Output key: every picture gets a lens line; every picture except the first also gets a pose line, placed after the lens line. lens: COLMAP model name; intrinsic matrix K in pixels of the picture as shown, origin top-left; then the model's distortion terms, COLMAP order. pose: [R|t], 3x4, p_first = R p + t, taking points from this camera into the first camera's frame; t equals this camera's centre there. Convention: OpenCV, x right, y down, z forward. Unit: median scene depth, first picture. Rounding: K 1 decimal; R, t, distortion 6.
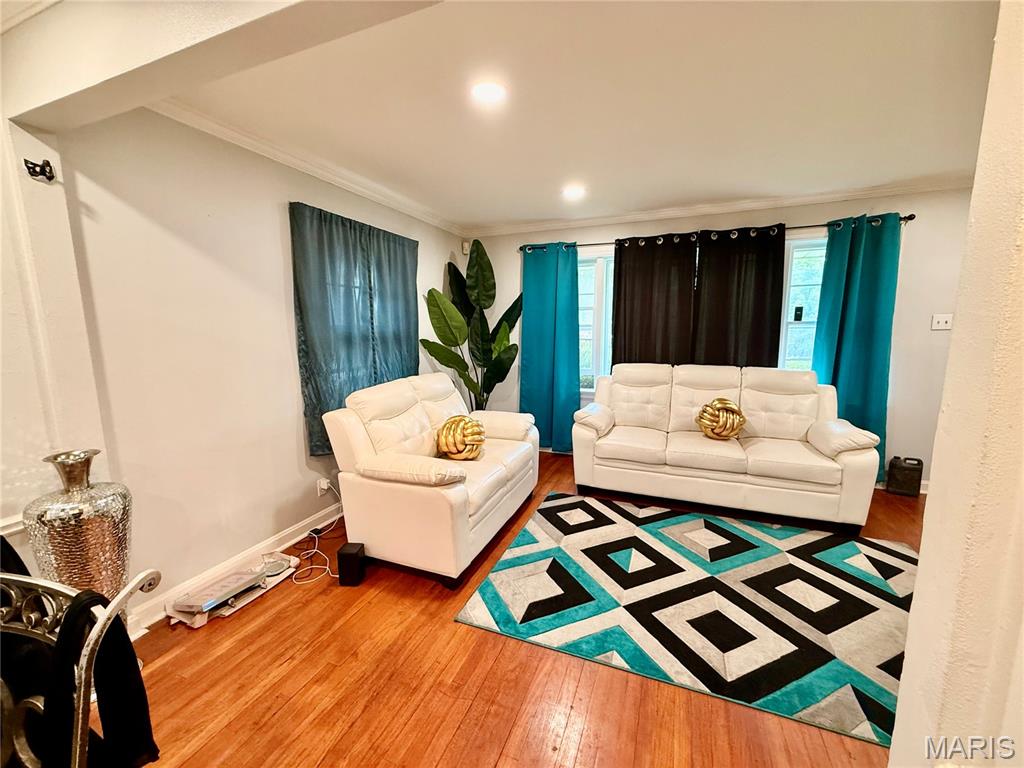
lens RADIAL K [[406.7, 0, 512.0], [0, 406.7, 384.0], [0, 0, 1]] dist [-0.000897, -0.000184]
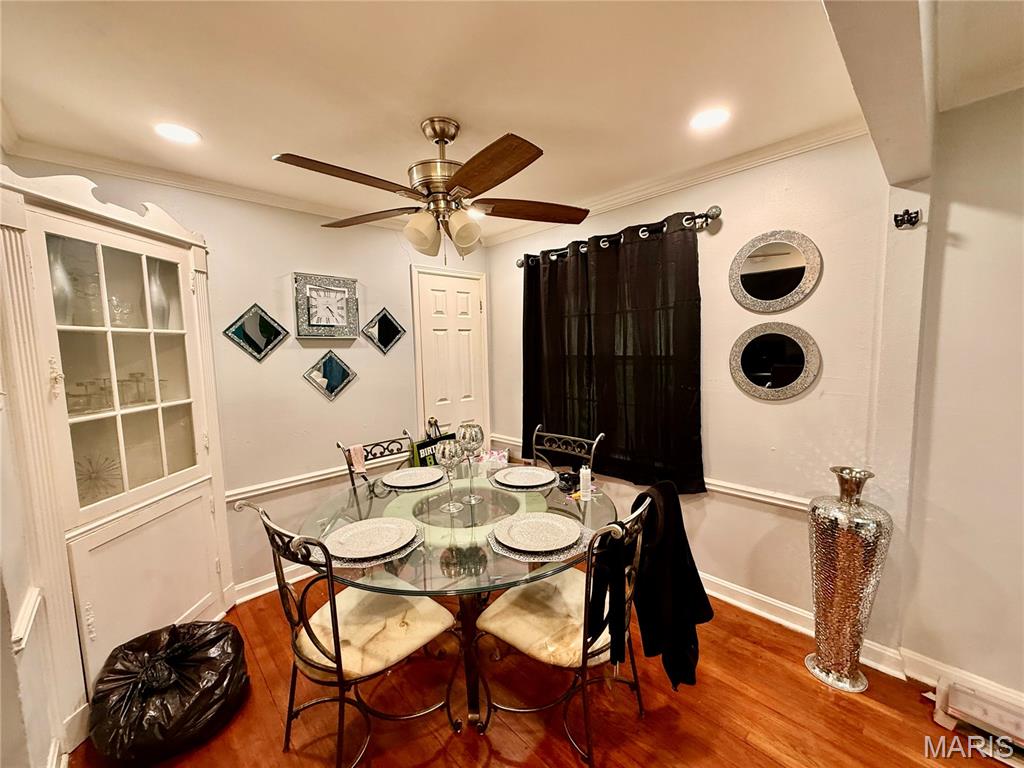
lens RADIAL K [[406.7, 0, 512.0], [0, 406.7, 384.0], [0, 0, 1]] dist [-0.000897, -0.000184]
pose [[-0.416823, 0.095607, -0.903946, 0.322153], [-0.101139, 0.983400, 0.150648, -0.139164], [0.903343, 0.154218, -0.400235, 0.525970]]
